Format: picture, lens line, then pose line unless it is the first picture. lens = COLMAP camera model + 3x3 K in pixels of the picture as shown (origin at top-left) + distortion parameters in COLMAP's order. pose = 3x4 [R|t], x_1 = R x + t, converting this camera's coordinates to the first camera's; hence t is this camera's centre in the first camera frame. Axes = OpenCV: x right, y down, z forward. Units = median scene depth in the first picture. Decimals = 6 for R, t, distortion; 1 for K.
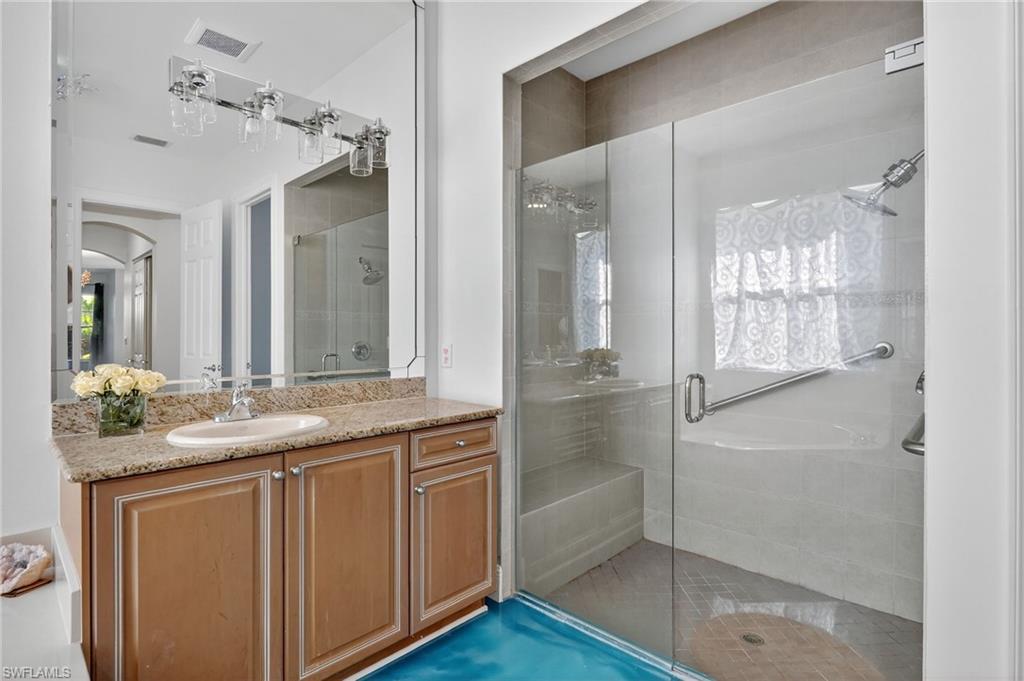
lens RADIAL K [[501.2, 0, 510.1], [0, 501.2, 337.2], [0, 0, 1]] dist [-0.001819, -0.000570]
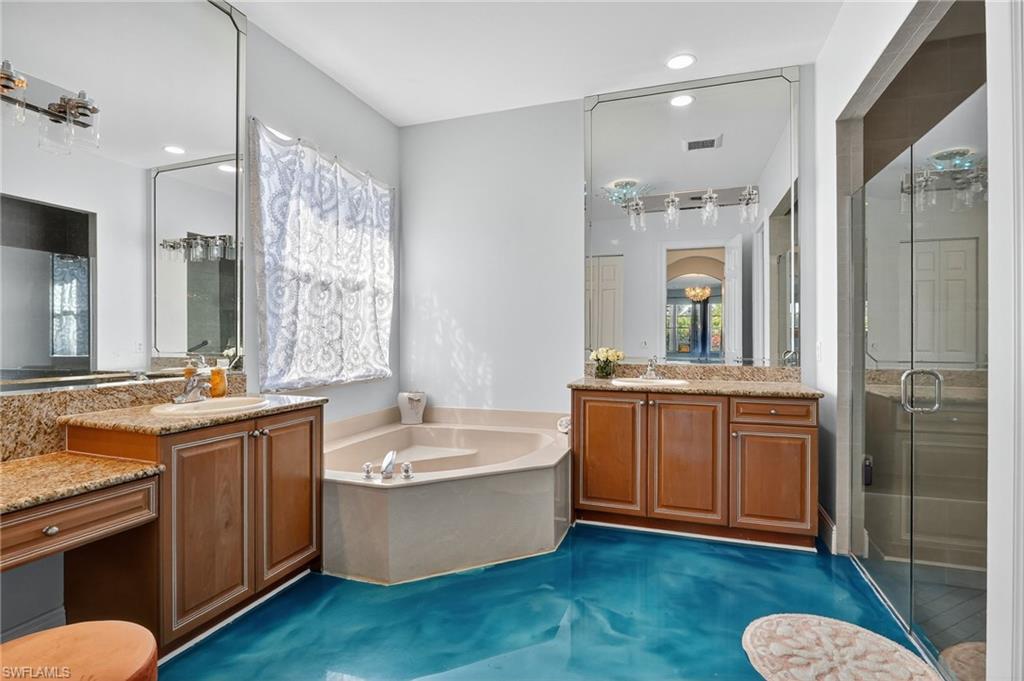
lens RADIAL K [[501.2, 0, 510.1], [0, 501.2, 337.2], [0, 0, 1]] dist [-0.001819, -0.000570]
pose [[0.419149, 0.005530, -0.907901, 0.927589], [-0.006012, 0.999976, 0.003316, 0.002841], [0.907897, 0.004069, 0.419173, -0.278517]]
